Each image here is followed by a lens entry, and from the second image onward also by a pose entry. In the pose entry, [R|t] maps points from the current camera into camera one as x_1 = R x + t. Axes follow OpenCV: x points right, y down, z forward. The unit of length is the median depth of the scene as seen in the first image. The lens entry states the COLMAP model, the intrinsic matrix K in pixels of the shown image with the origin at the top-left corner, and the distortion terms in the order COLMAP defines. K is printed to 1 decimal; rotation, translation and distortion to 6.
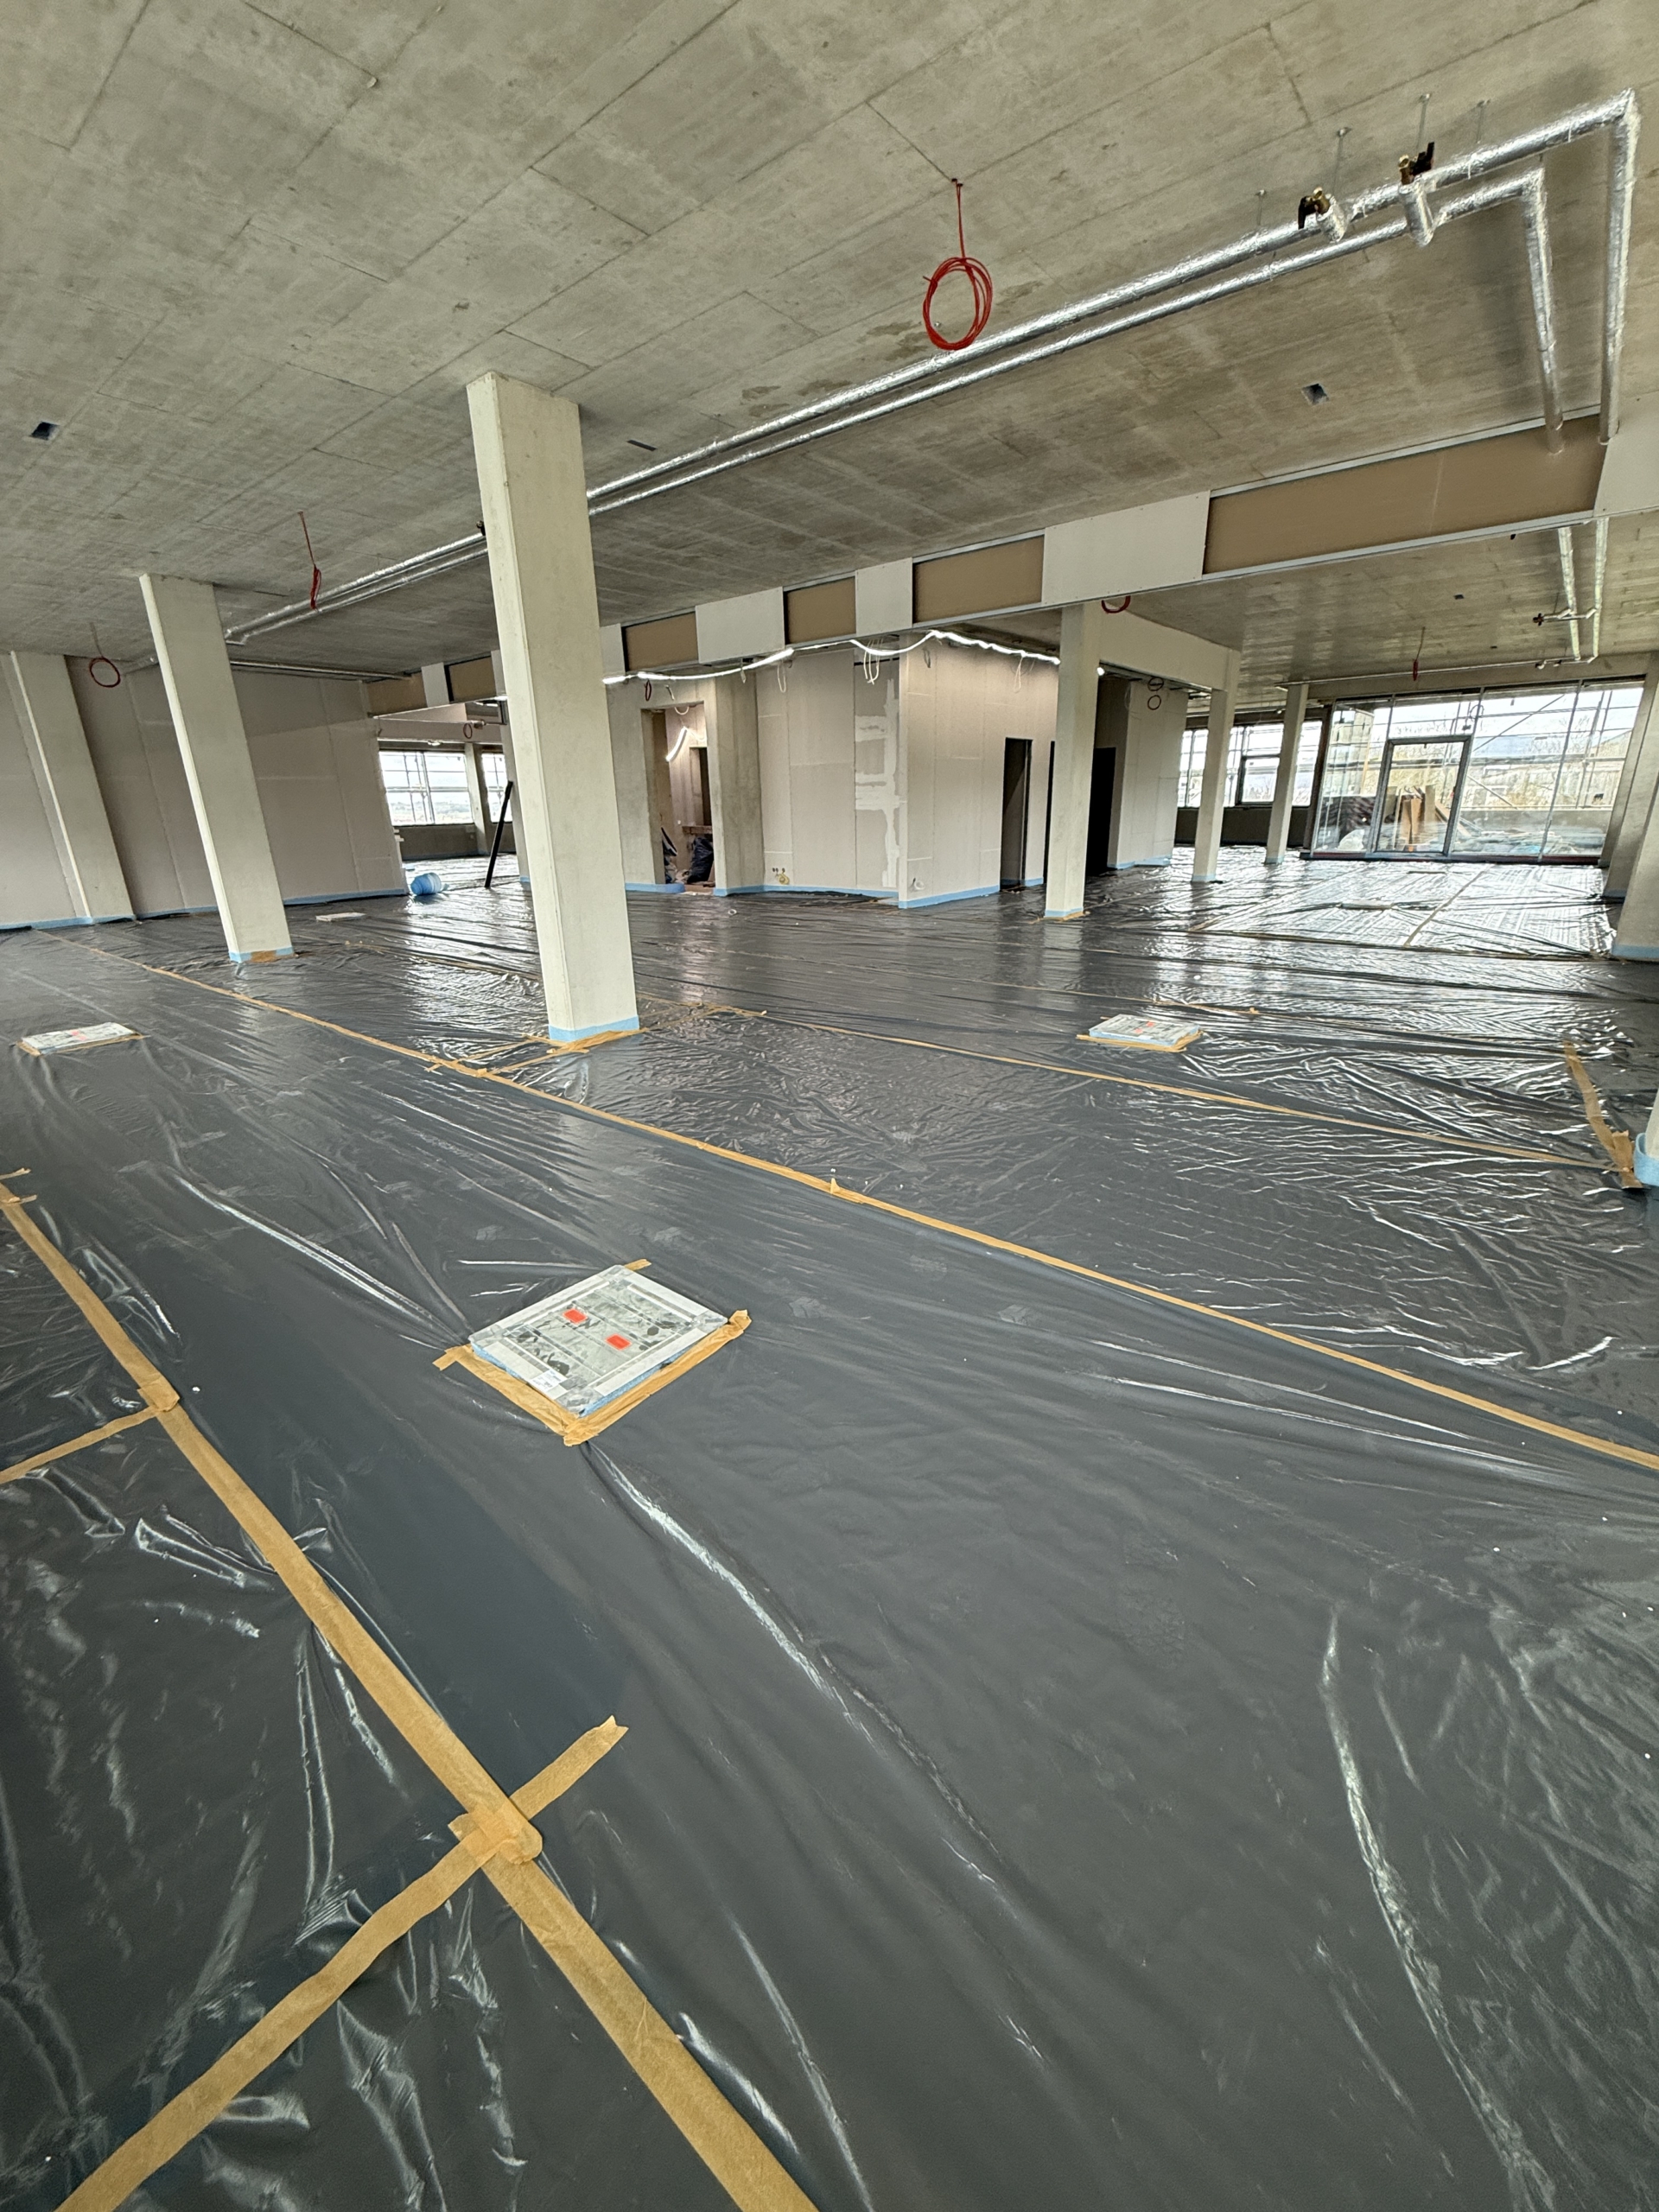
lens RADIAL K [[879.1, 0, 829.5], [0, 879.1, 1106.0], [0, 0, 1]] dist [-0.000887, -0.000008]
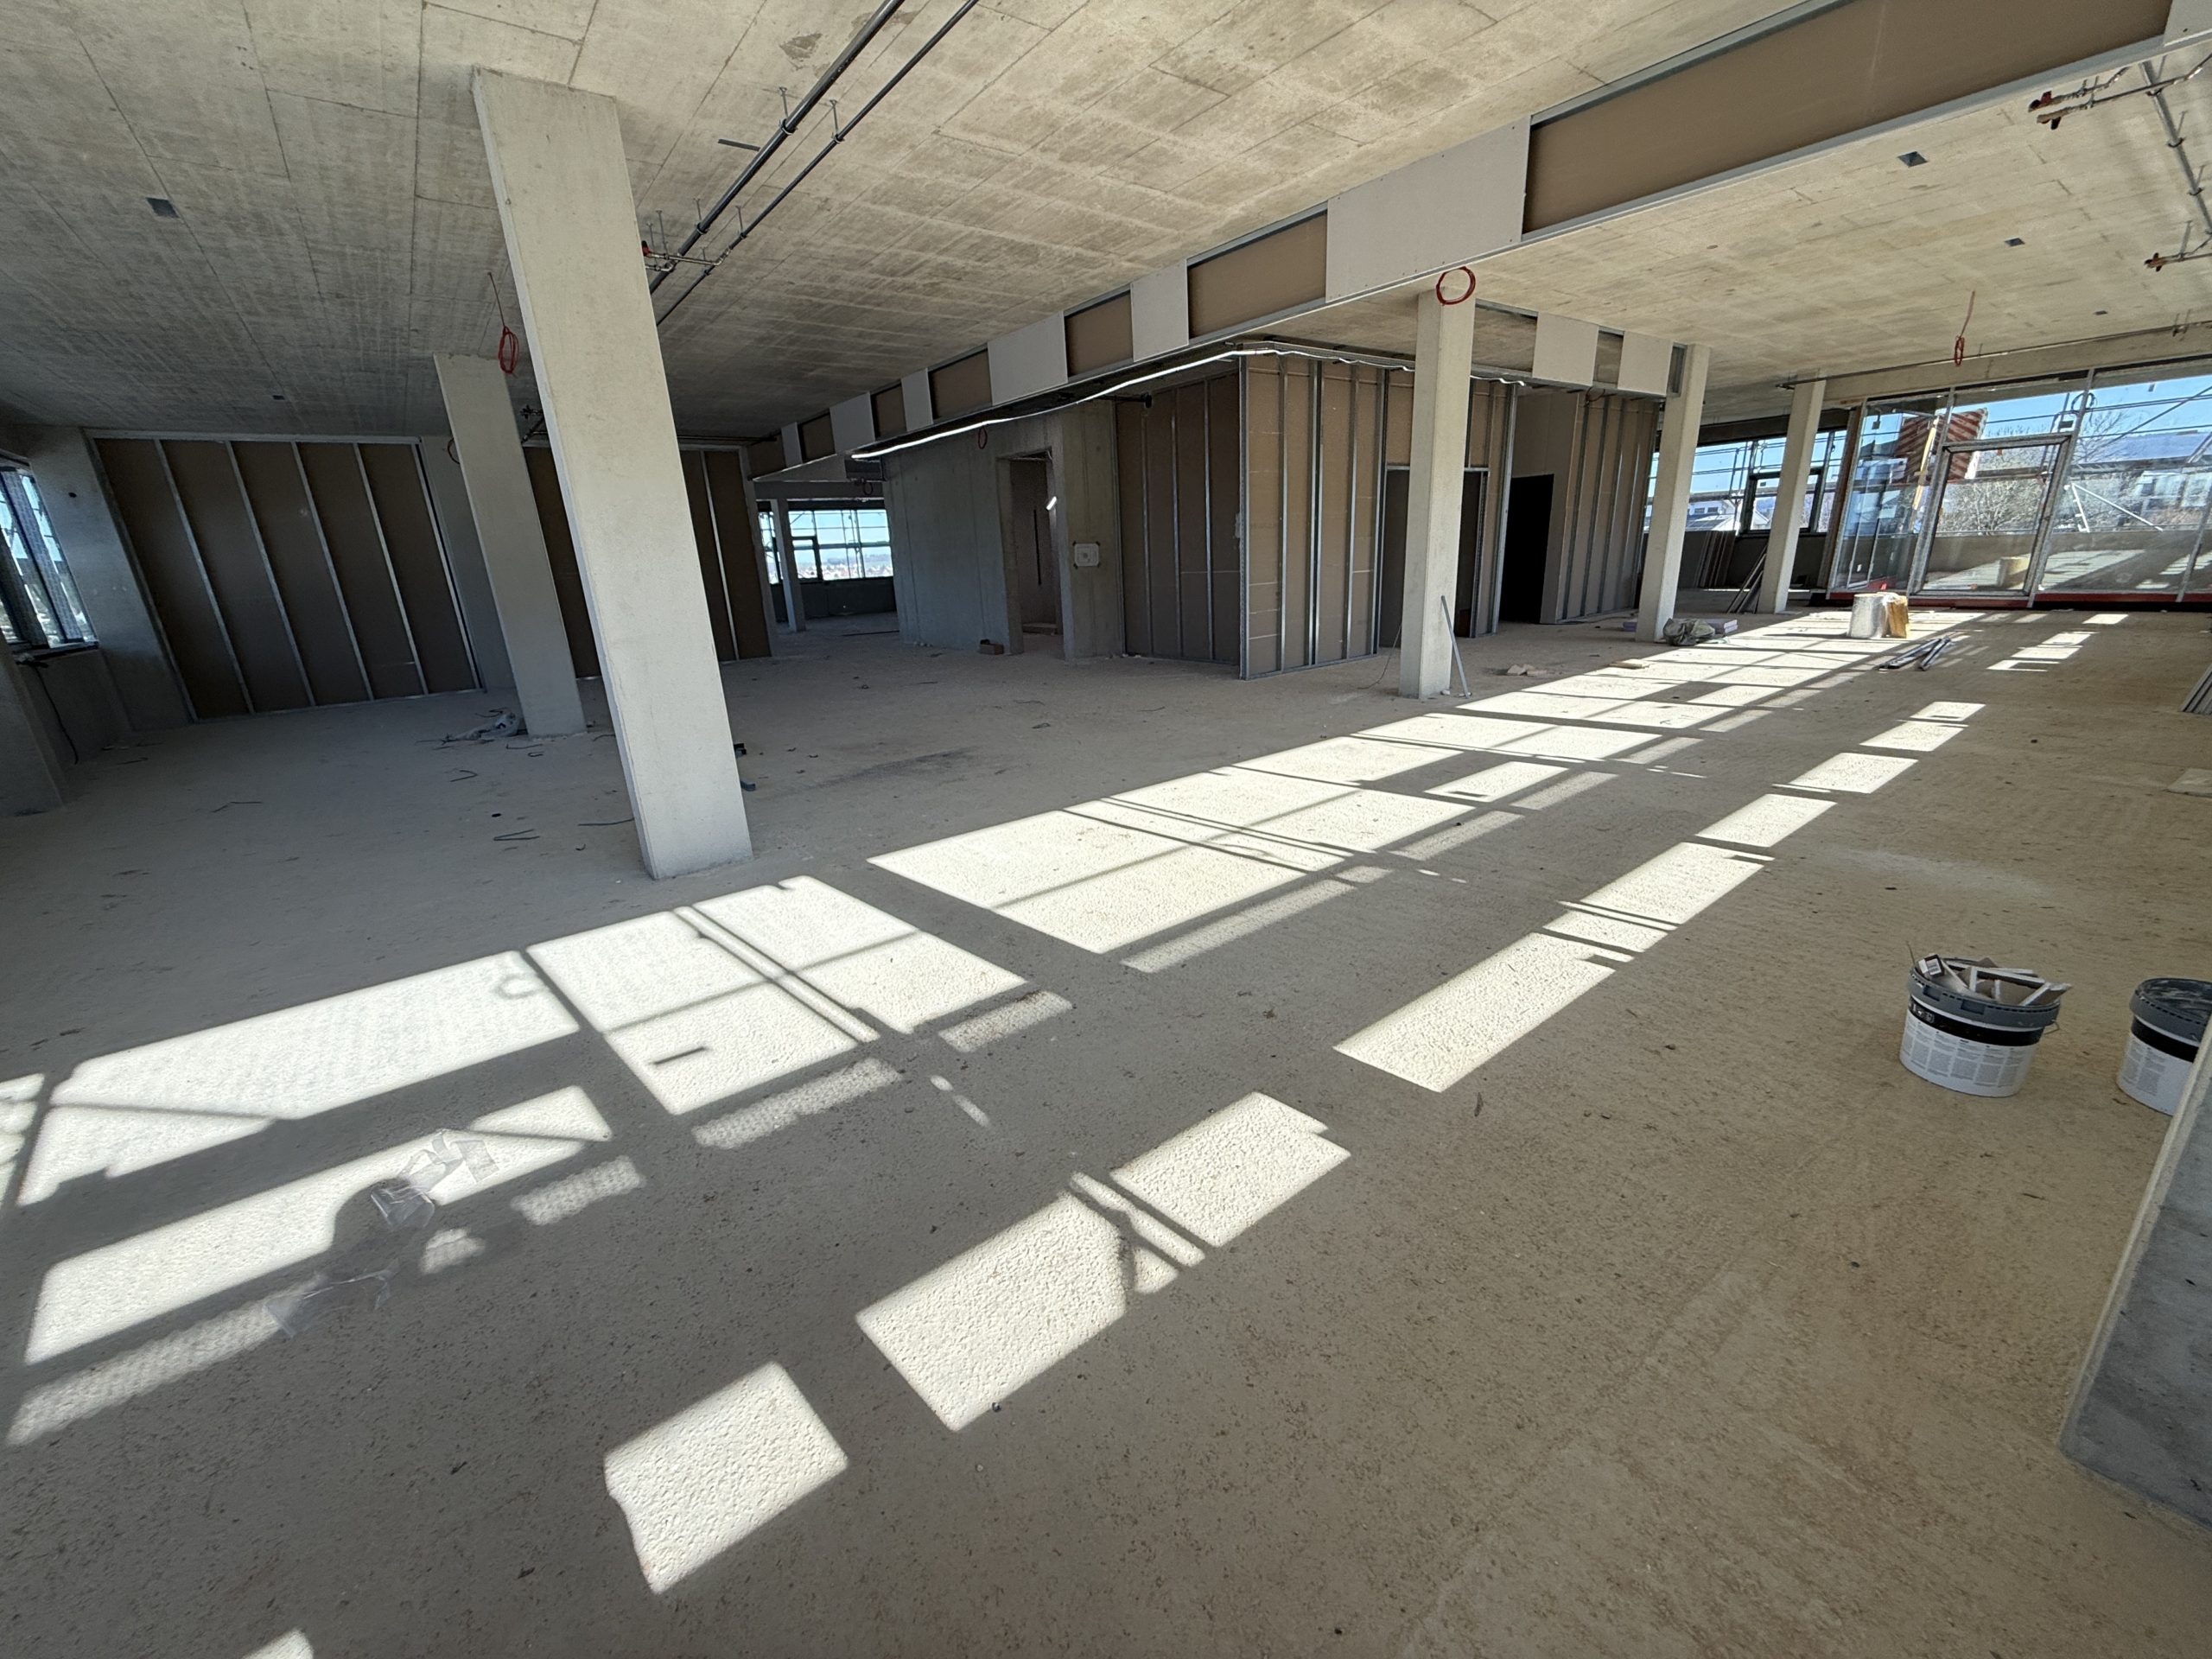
lens RADIAL K [[879.1, 0, 1106.0], [0, 879.1, 829.5], [0, 0, 1]] dist [-0.000887, -0.000008]
pose [[0.973142, 0.043601, -0.226038, 0.245504], [-0.047709, 0.998780, -0.012740, -0.083037], [0.225207, 0.023182, 0.974035, 0.208778]]
